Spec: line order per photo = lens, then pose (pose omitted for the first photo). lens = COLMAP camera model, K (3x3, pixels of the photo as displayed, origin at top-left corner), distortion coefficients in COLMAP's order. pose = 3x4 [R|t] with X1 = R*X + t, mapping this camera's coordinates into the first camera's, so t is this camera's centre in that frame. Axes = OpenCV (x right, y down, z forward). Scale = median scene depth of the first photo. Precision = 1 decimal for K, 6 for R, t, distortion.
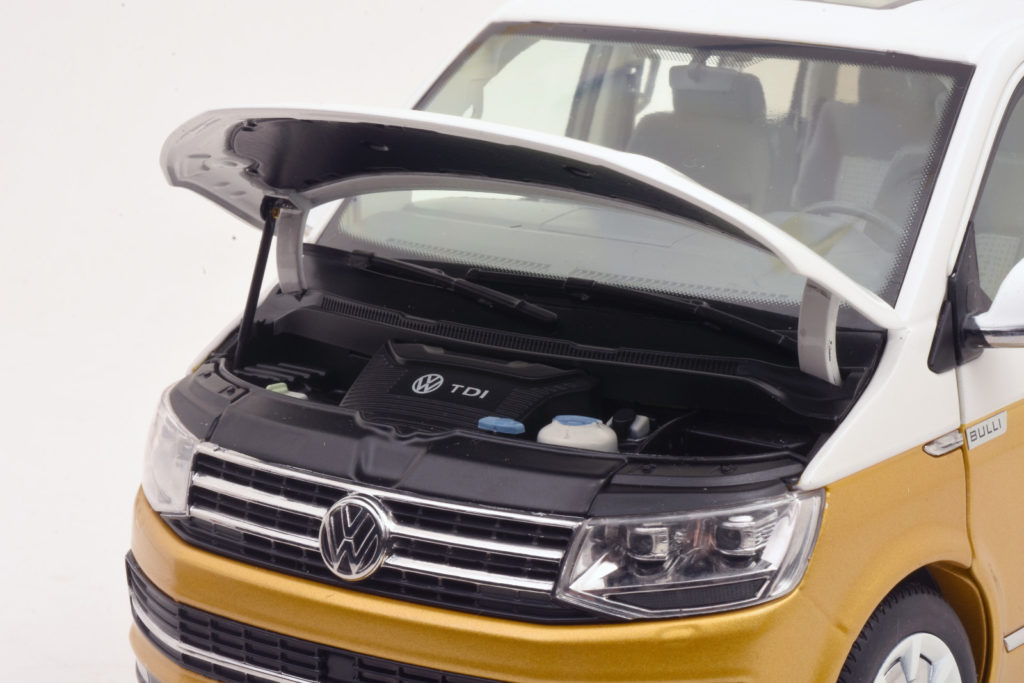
lens RADIAL K [[2741.2, 0, 508.8], [0, 2741.2, 335.5], [0, 0, 1]] dist [0.210818, 0.000000]
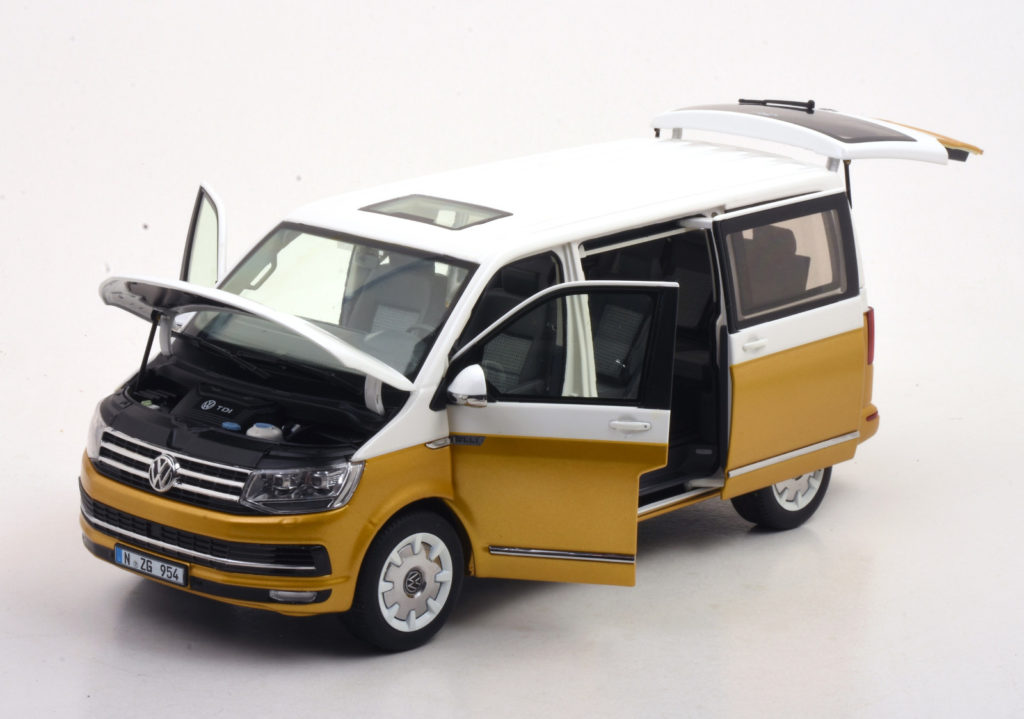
lens RADIAL K [[2804.4, 0, 510.6], [0, 2804.4, 361.8], [0, 0, 1]] dist [-0.140050, 0.000000]
pose [[0.994458, 0.042725, -0.096061, 0.429956], [-0.040781, 0.998923, 0.022115, -0.077203], [0.096903, -0.018075, 0.995130, -1.207719]]
